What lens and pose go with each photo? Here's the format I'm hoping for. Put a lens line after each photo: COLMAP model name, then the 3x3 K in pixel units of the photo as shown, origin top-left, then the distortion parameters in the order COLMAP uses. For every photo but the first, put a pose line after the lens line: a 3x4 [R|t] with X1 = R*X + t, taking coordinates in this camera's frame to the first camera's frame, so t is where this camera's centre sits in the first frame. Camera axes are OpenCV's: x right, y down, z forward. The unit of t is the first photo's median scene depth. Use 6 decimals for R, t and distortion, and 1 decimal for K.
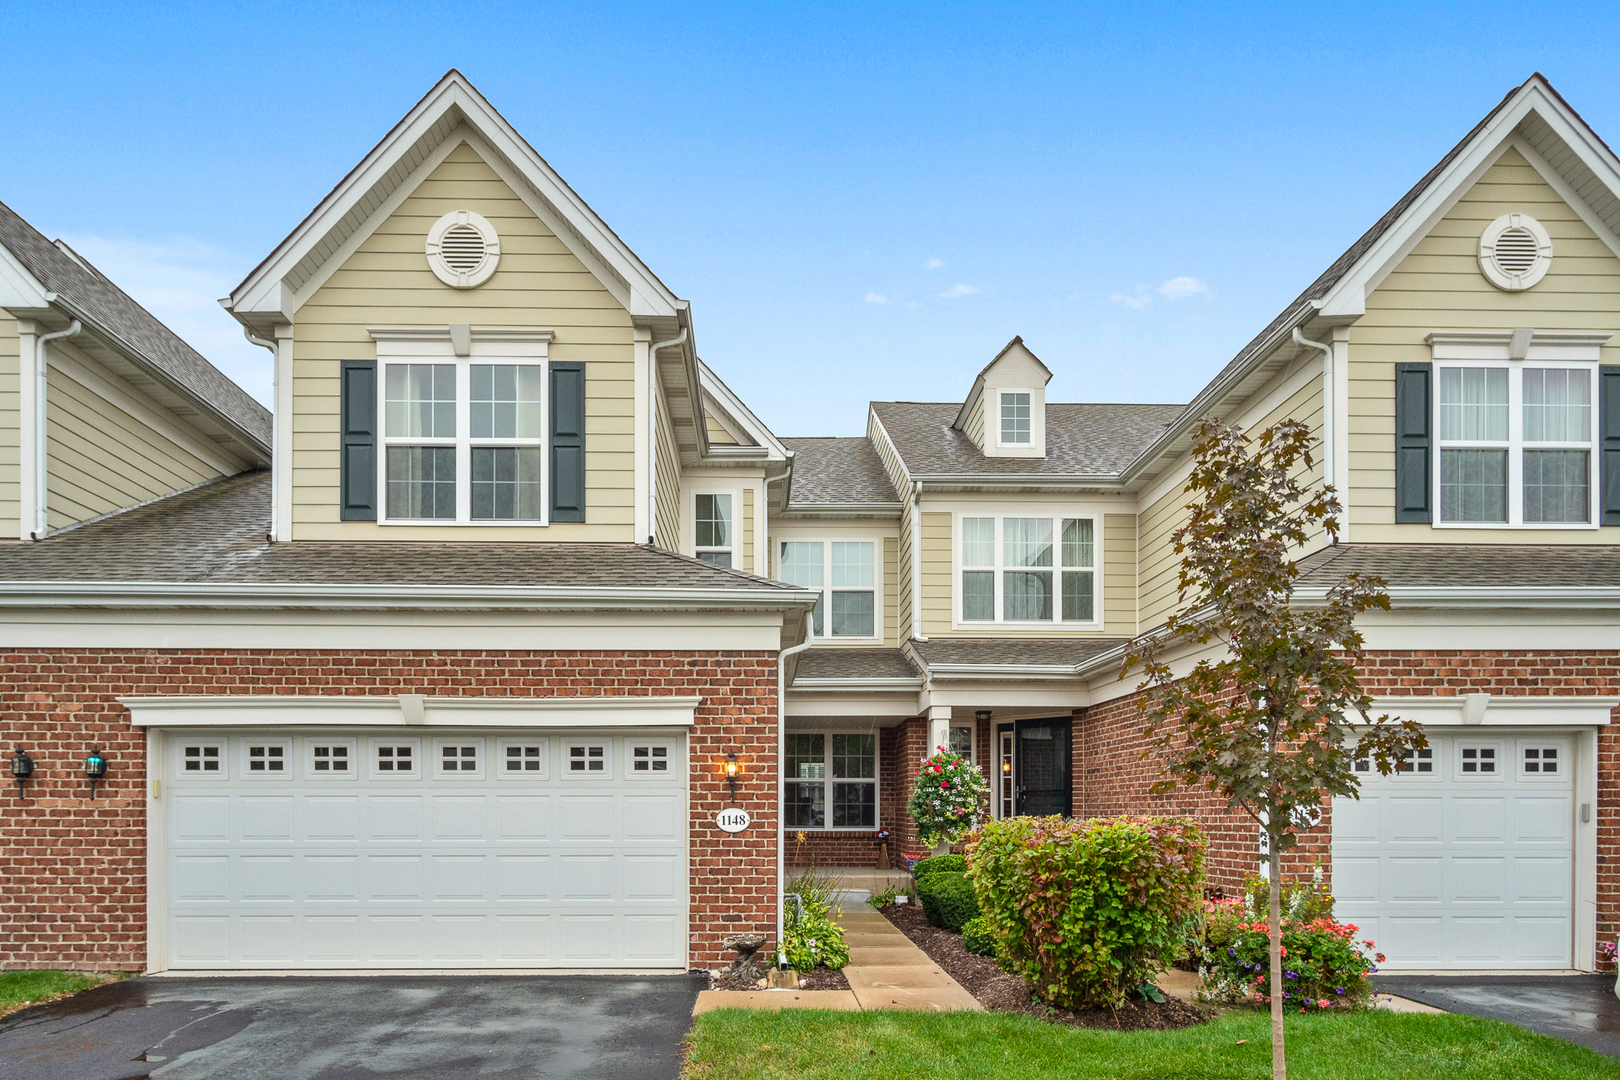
lens RADIAL K [[868.7, 0, 806.7], [0, 868.7, 543.9], [0, 0, 1]] dist [0.002606, -0.002145]
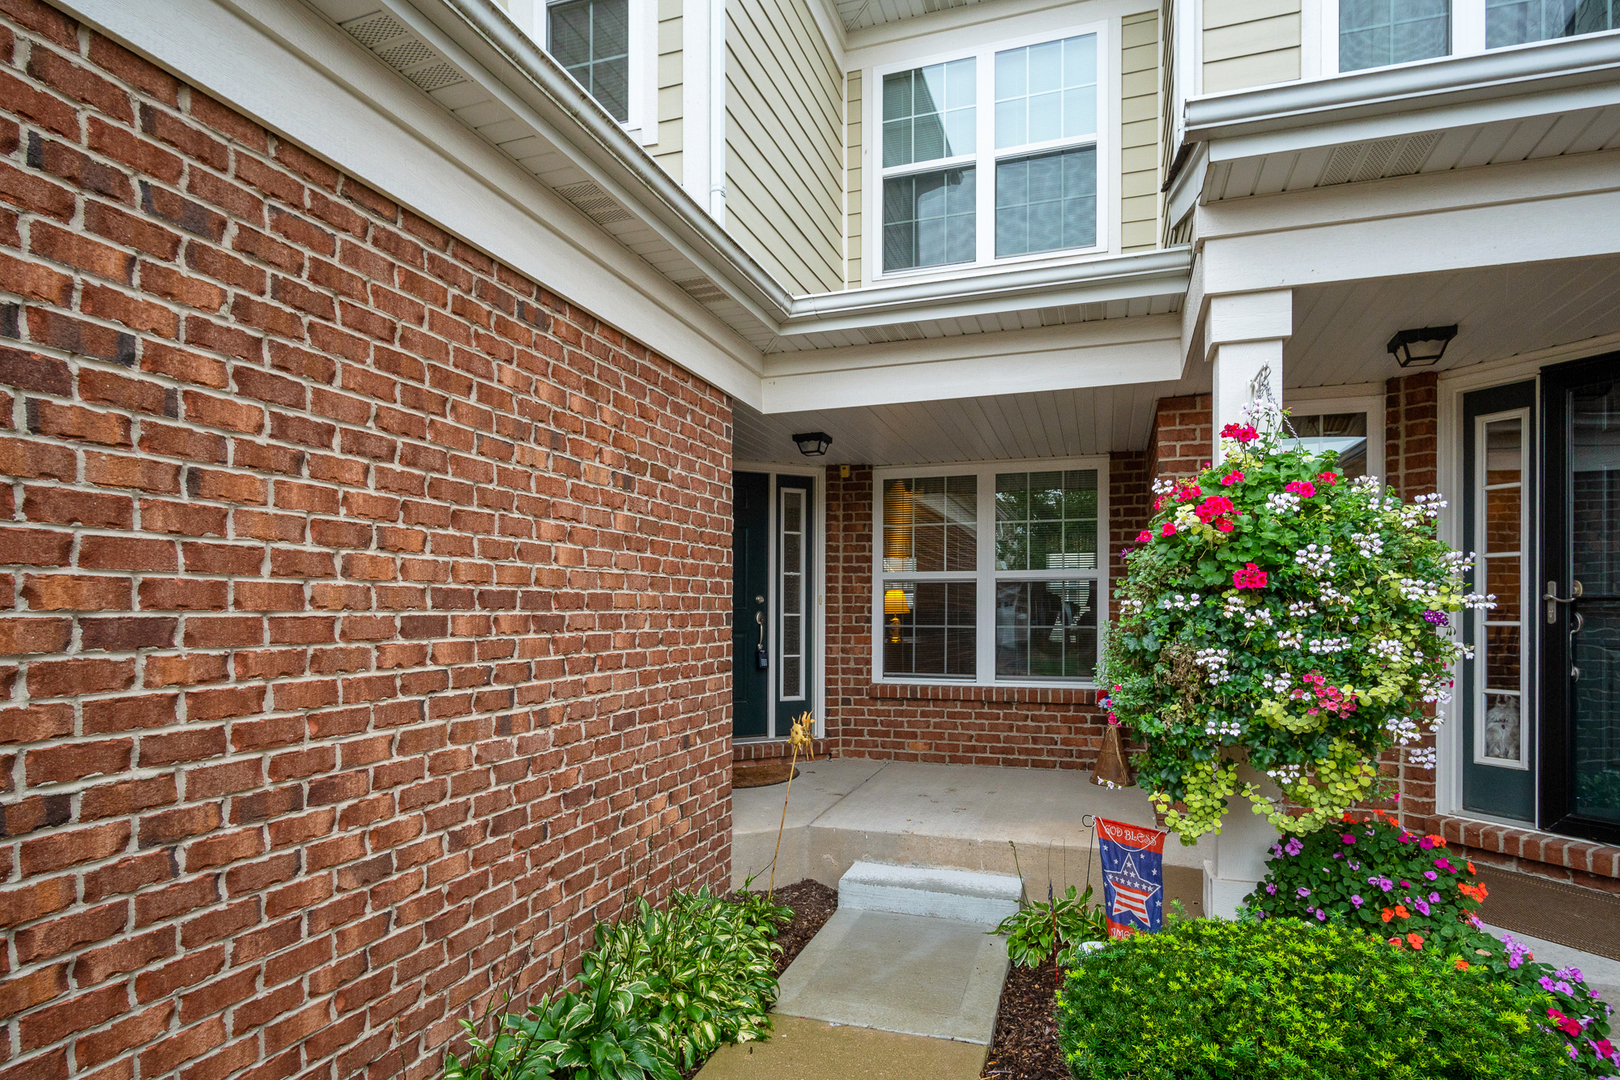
lens RADIAL K [[868.7, 0, 817.6], [0, 868.7, 533.7], [0, 0, 1]] dist [0.002606, -0.002145]
pose [[0.937684, -0.031263, -0.346080, 0.125164], [0.102650, 0.976419, 0.189920, 0.201240], [0.331981, -0.213610, 0.918781, 0.722815]]
